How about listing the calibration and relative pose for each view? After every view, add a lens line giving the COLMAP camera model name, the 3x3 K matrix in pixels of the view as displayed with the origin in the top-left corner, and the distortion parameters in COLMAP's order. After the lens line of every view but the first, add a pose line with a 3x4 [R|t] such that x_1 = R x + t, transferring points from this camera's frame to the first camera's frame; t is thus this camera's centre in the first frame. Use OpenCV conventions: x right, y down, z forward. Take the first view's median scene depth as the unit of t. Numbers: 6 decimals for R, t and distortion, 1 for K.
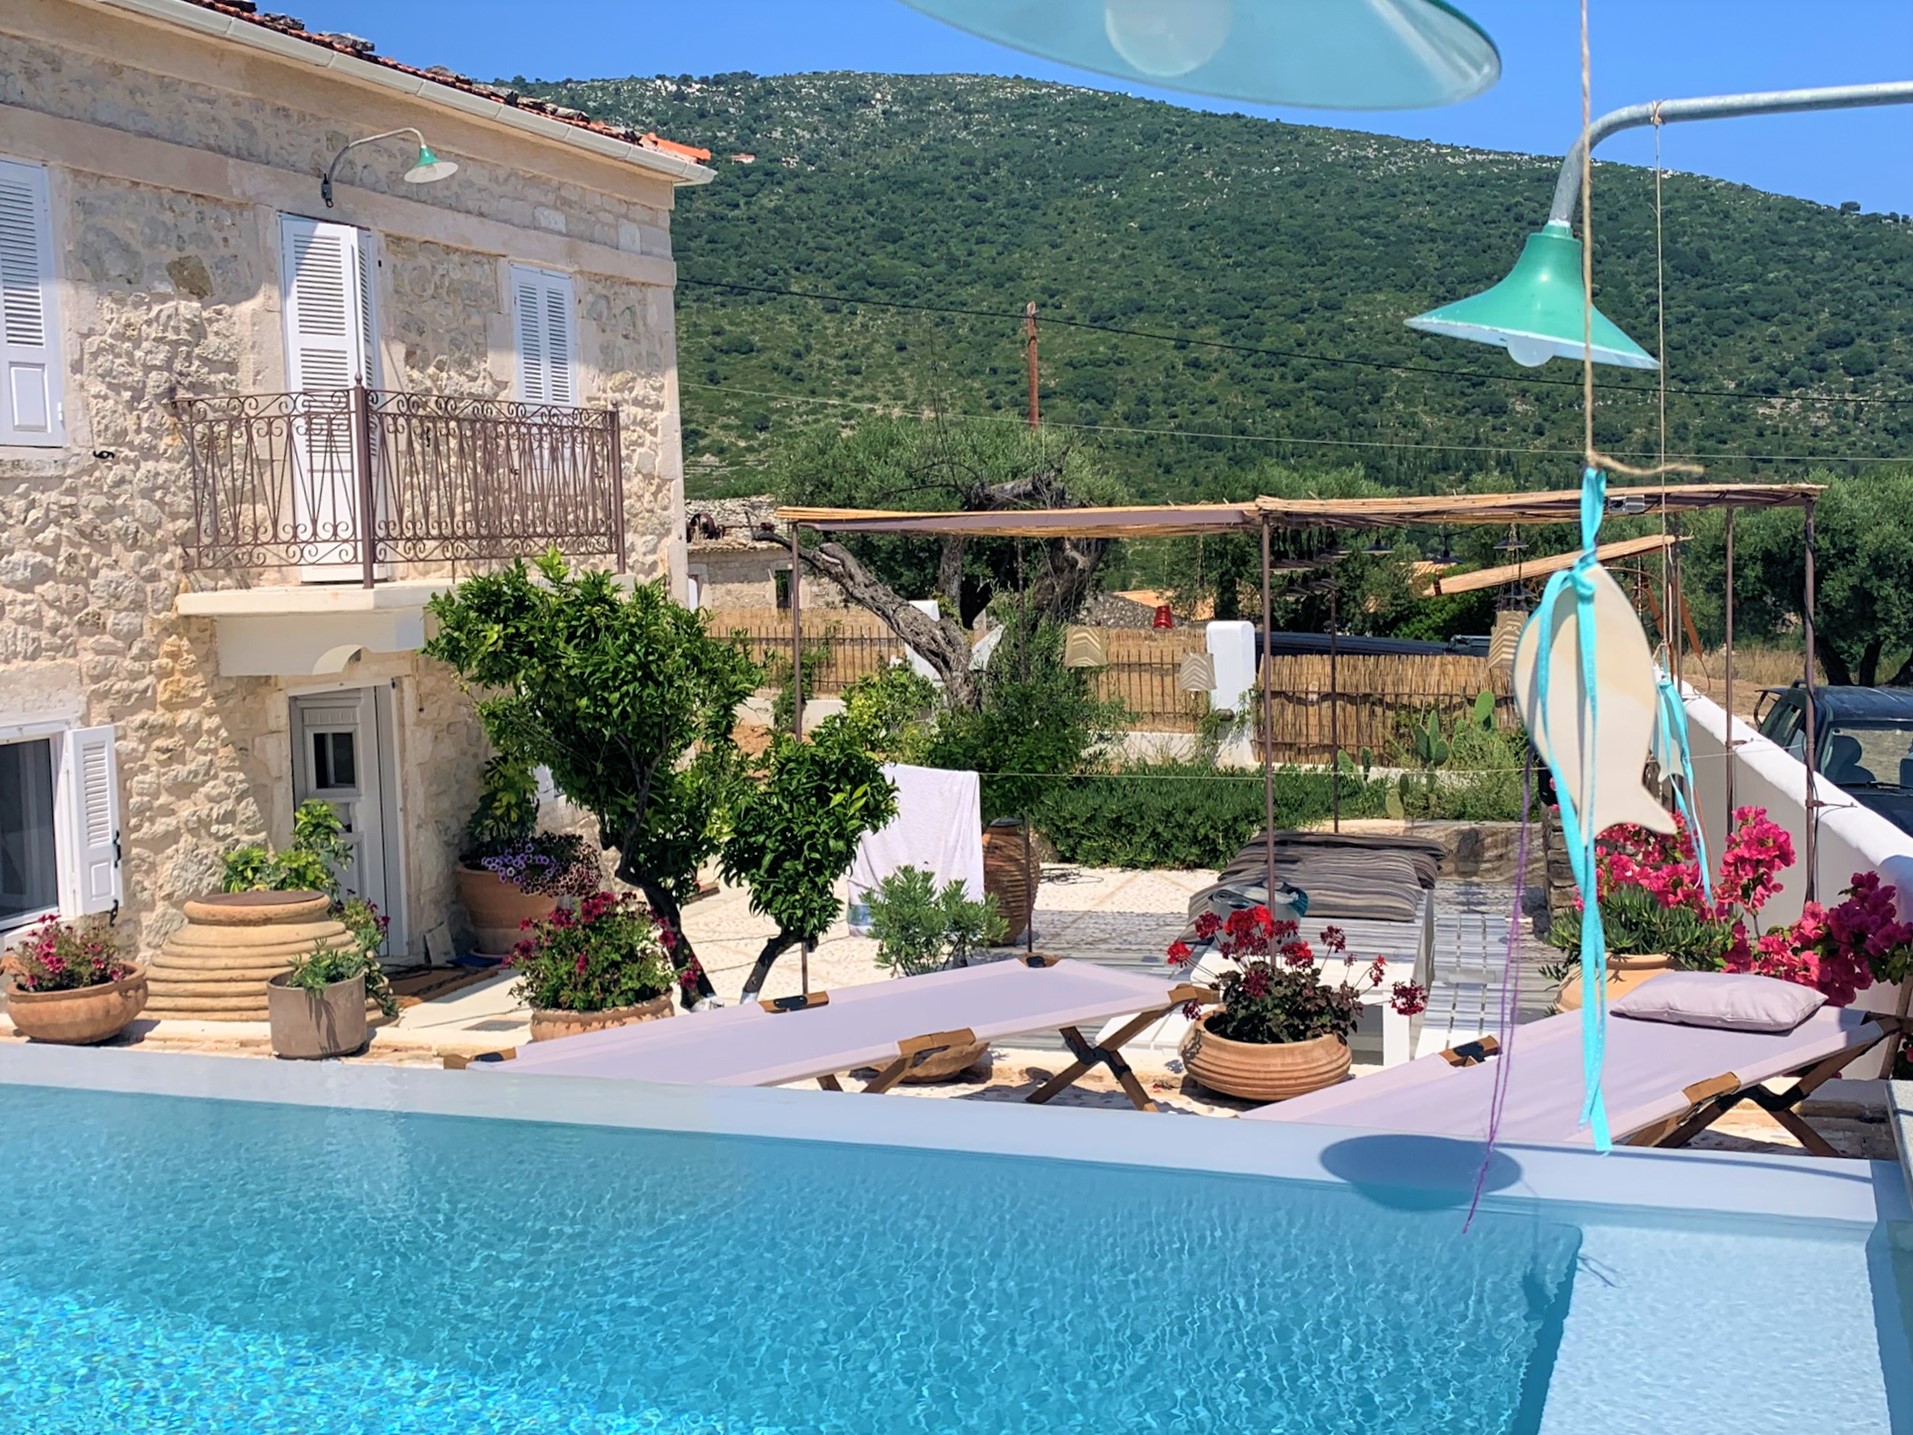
lens RADIAL K [[2096.4, 0, 920.6], [0, 2096.4, 708.2], [0, 0, 1]] dist [0.065791, 0.000000]
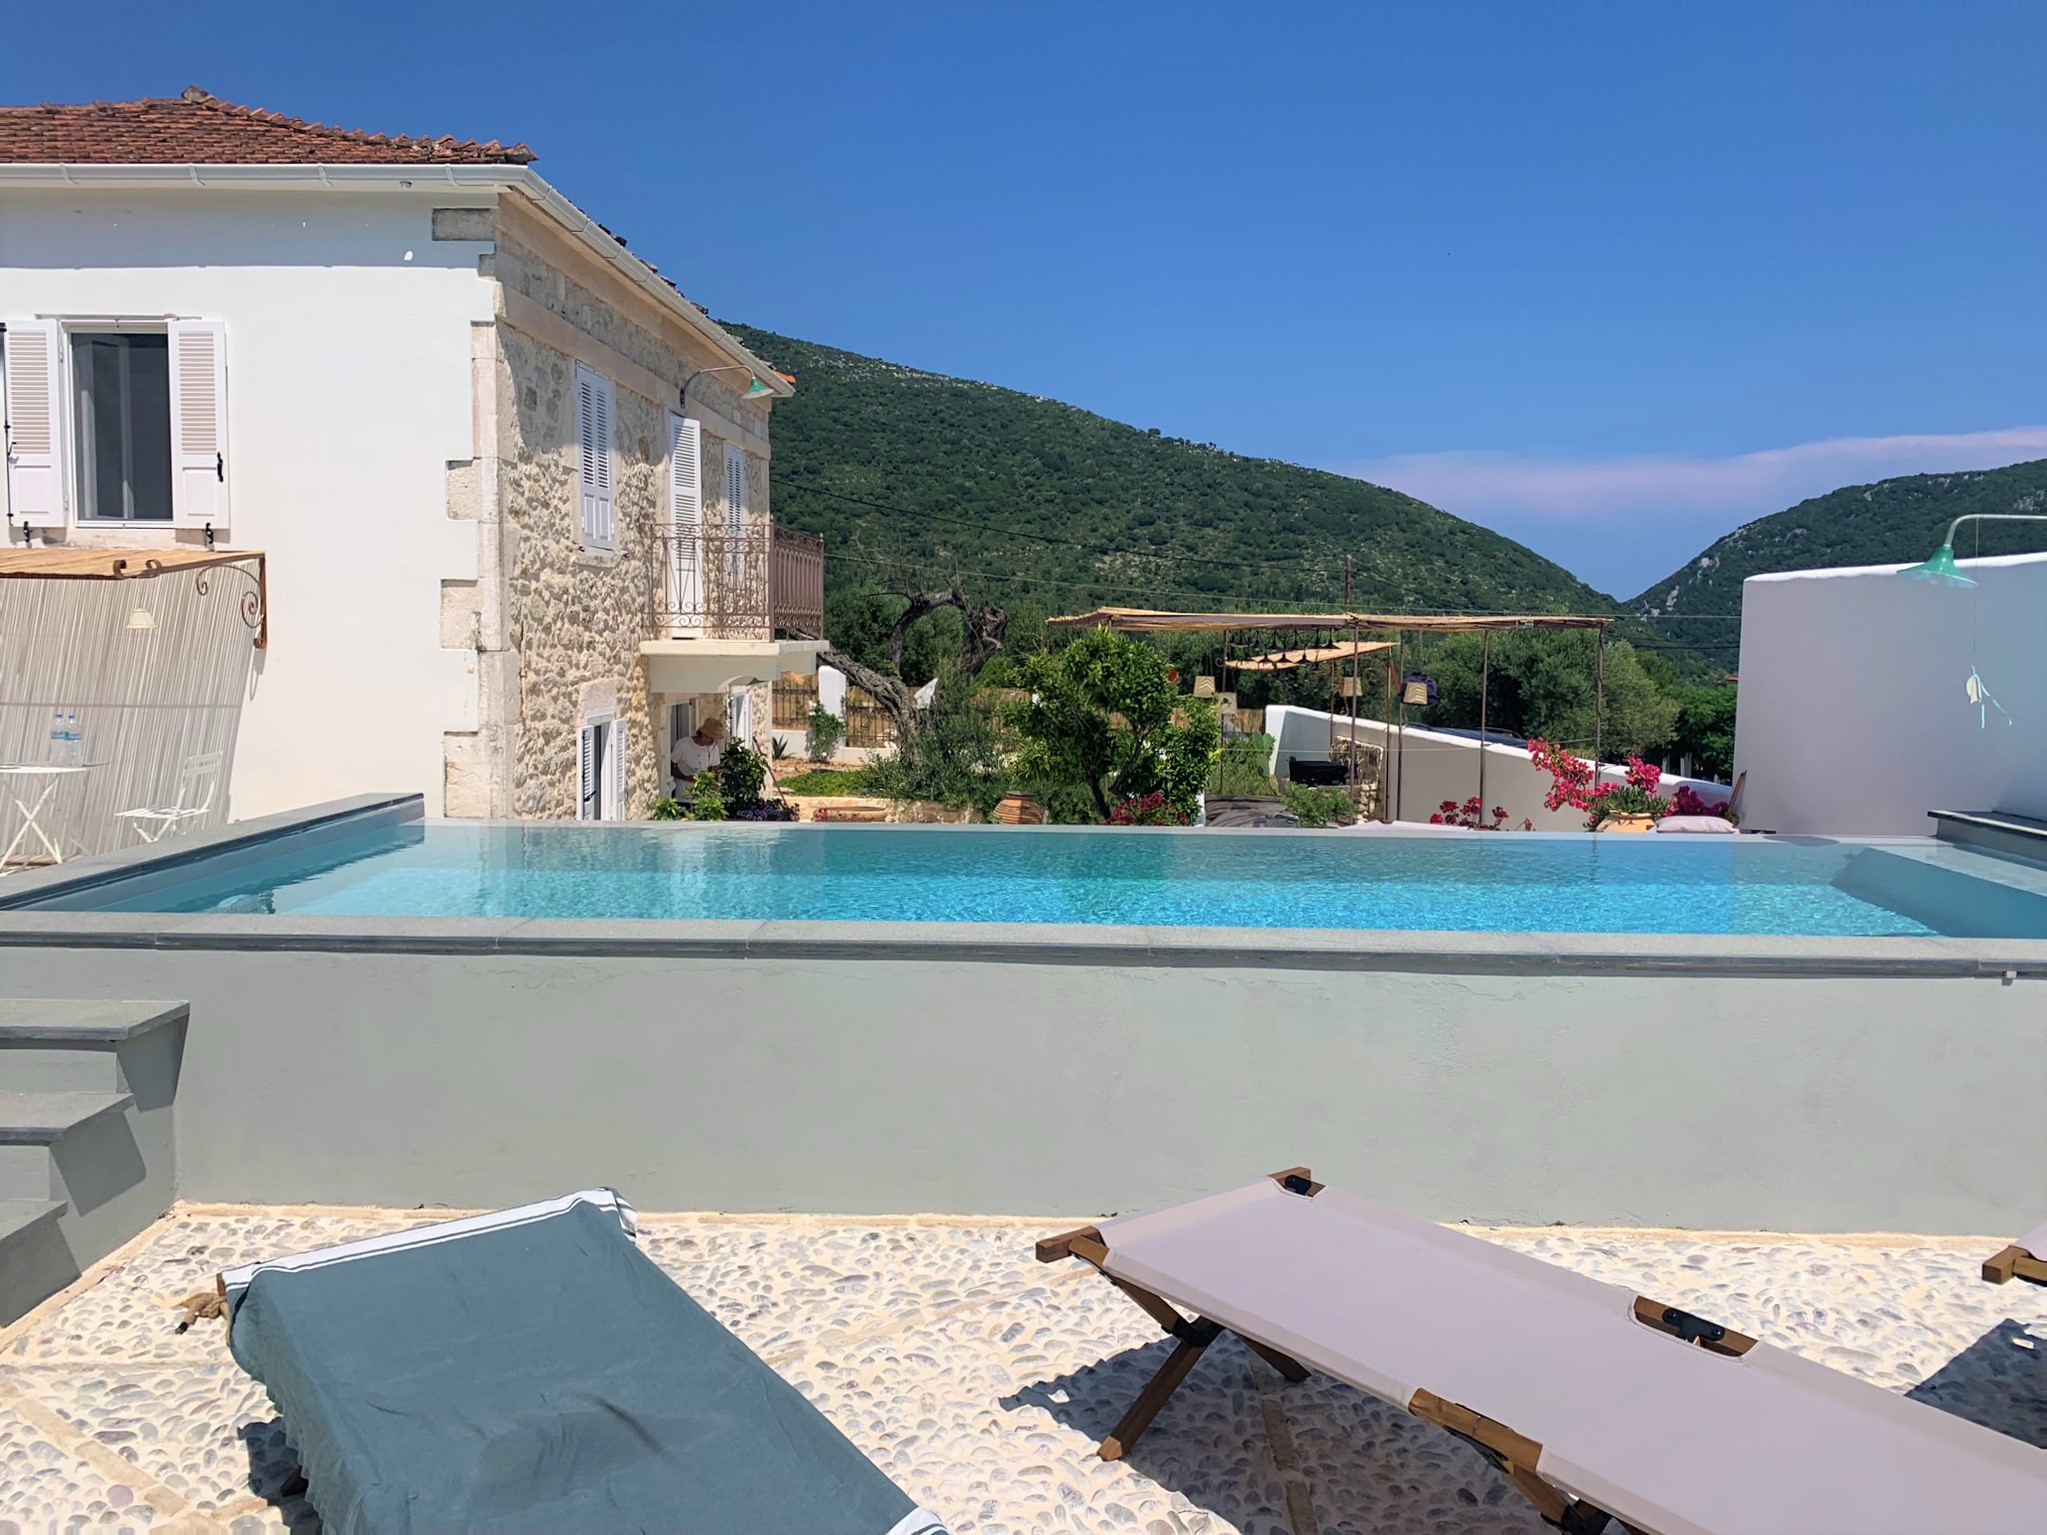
lens RADIAL K [[1558.6, 0, 966.3], [0, 1558.6, 713.3], [0, 0, 1]] dist [0.067709, -0.100102]
pose [[0.955041, 0.024757, 0.295440, -0.420418], [-0.015518, 0.999316, -0.033576, 0.034526], [-0.296069, 0.027482, 0.954771, -0.205965]]
